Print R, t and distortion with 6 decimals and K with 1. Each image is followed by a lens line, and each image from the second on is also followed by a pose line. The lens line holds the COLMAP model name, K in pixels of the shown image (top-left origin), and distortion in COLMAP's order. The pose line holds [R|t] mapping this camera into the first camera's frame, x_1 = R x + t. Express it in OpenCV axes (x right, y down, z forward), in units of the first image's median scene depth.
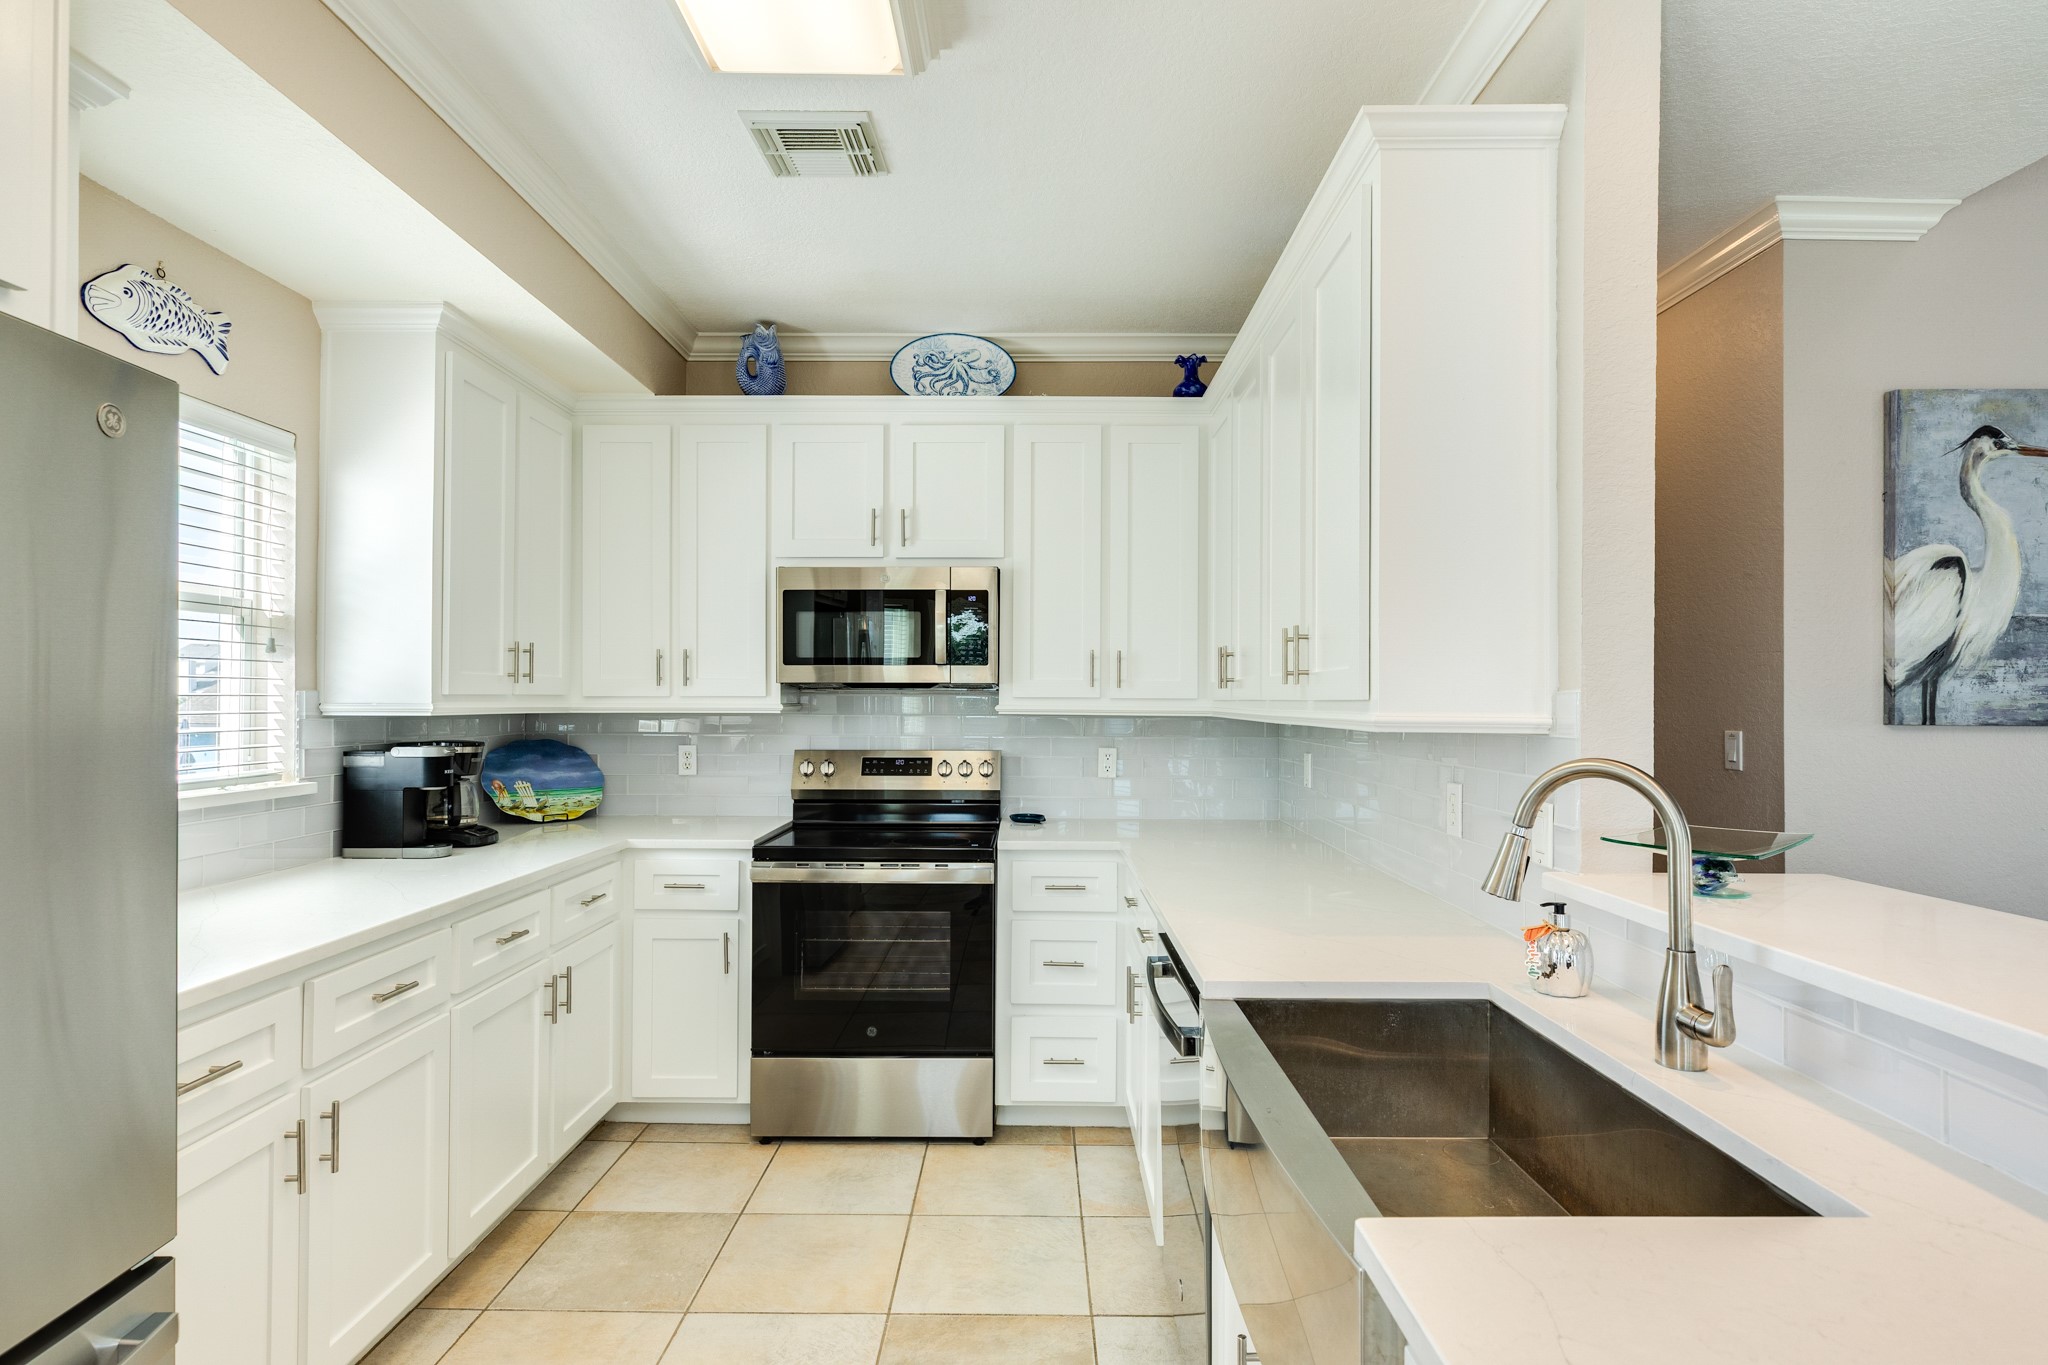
lens RADIAL K [[1061.3, 0, 1021.3], [0, 1061.3, 688.3], [0, 0, 1]] dist [-0.006226, 0.000390]
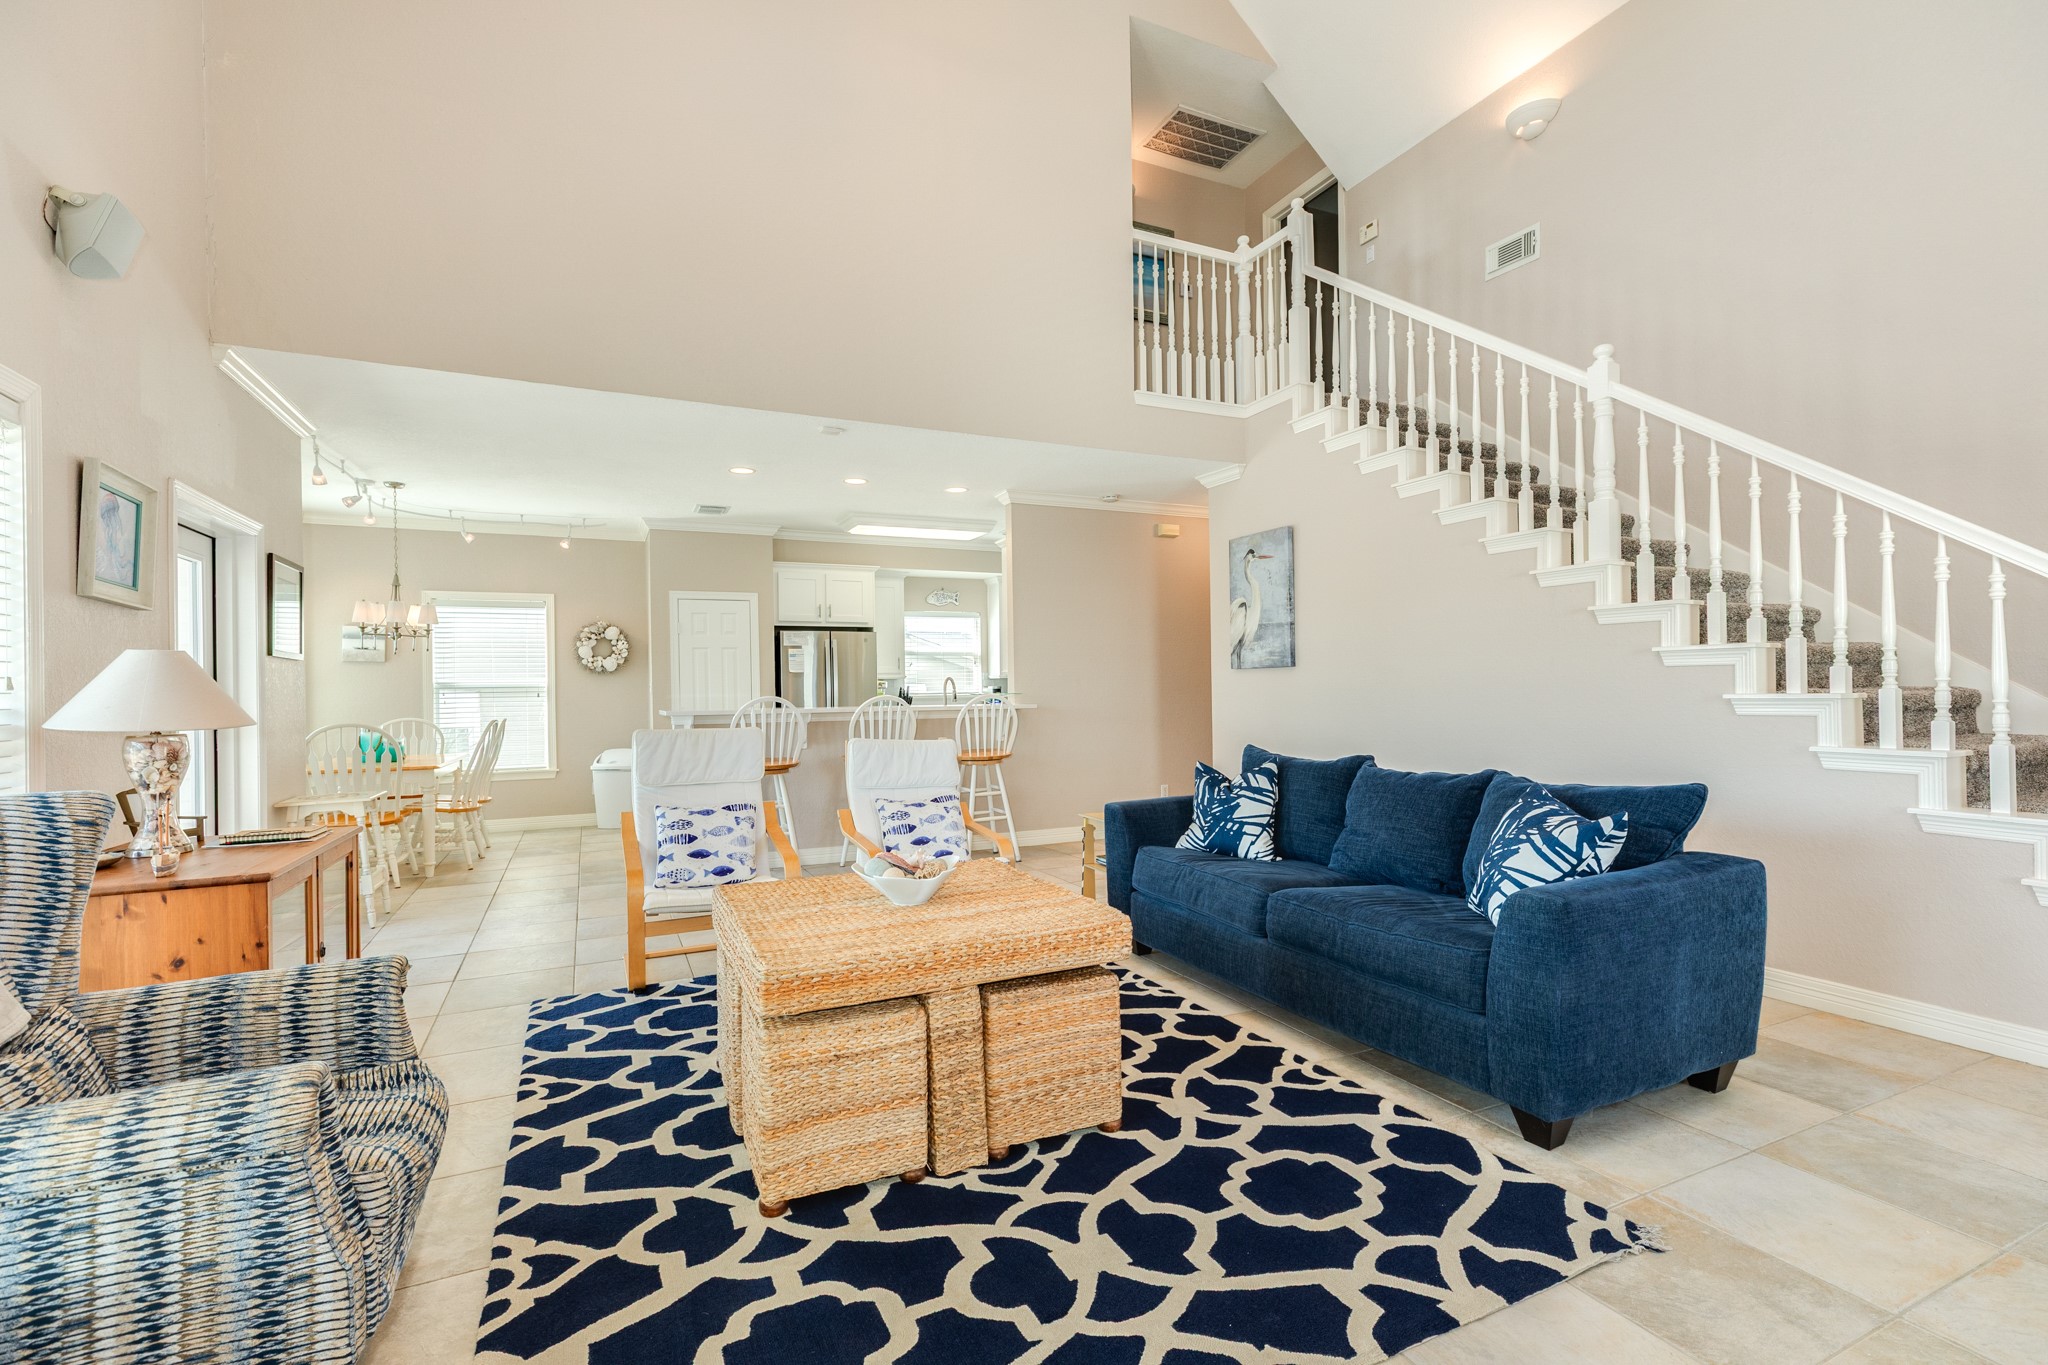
lens RADIAL K [[912.4, 0, 1004.9], [0, 912.4, 671.2], [0, 0, 1]] dist [0.004849, -0.000391]
pose [[0.413797, -0.029496, -0.909891, 1.966802], [0.025891, 0.999452, -0.020625, 0.054647], [0.910001, -0.015024, 0.414334, -0.332183]]
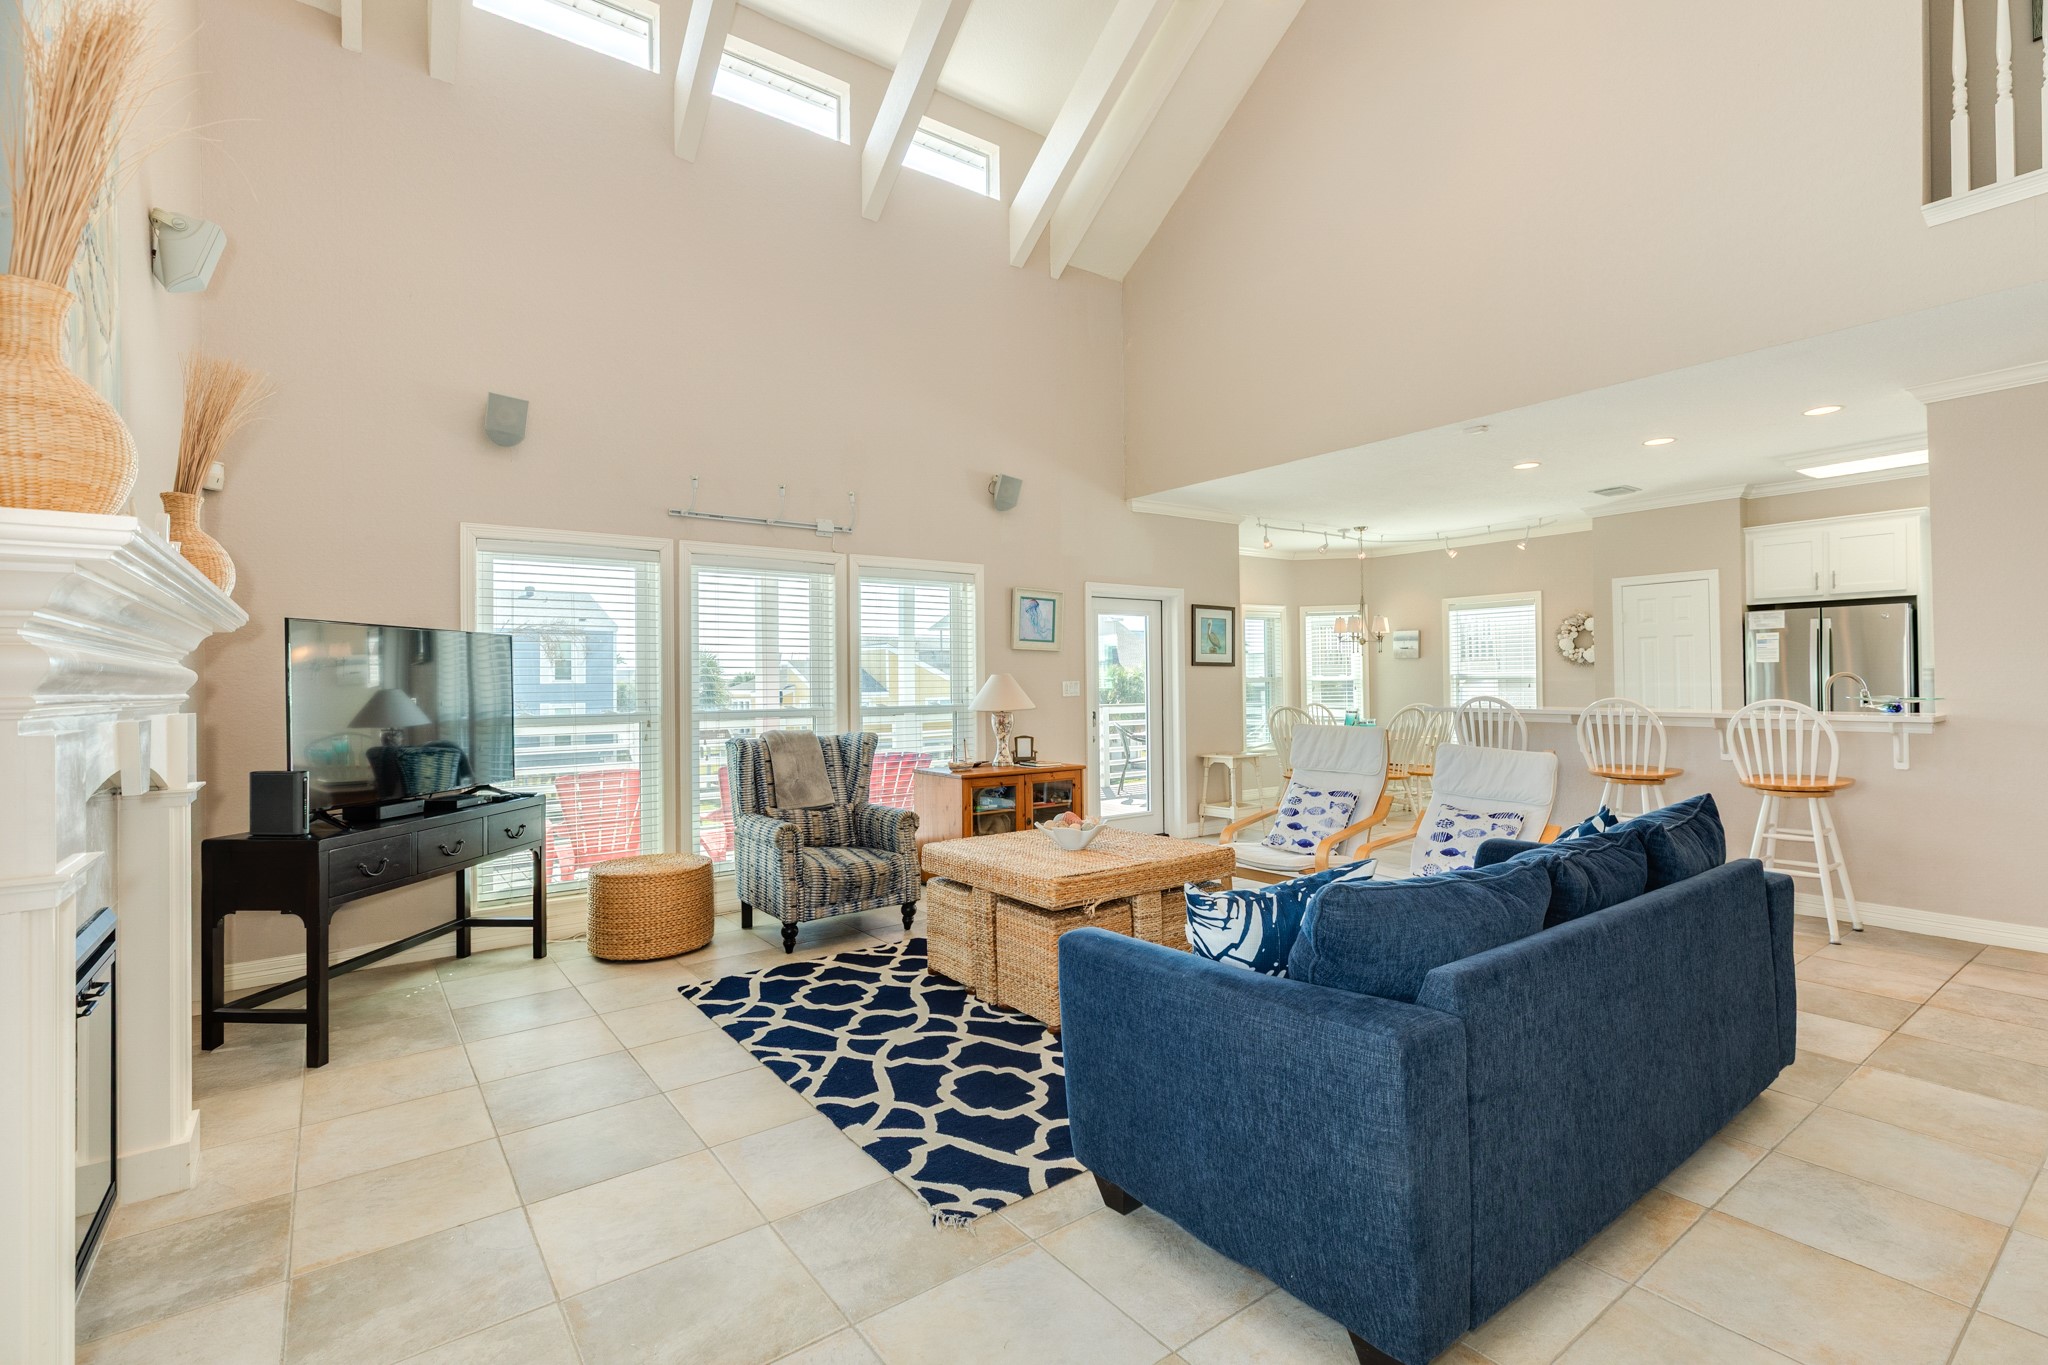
lens RADIAL K [[912.4, 0, 1043.9], [0, 912.4, 675.2], [0, 0, 1]] dist [0.004849, -0.000391]
pose [[-0.796909, -0.001285, -0.604098, 1.941564], [0.013694, 0.999702, -0.020191, 0.040208], [0.603945, -0.024363, -0.796654, 0.685023]]
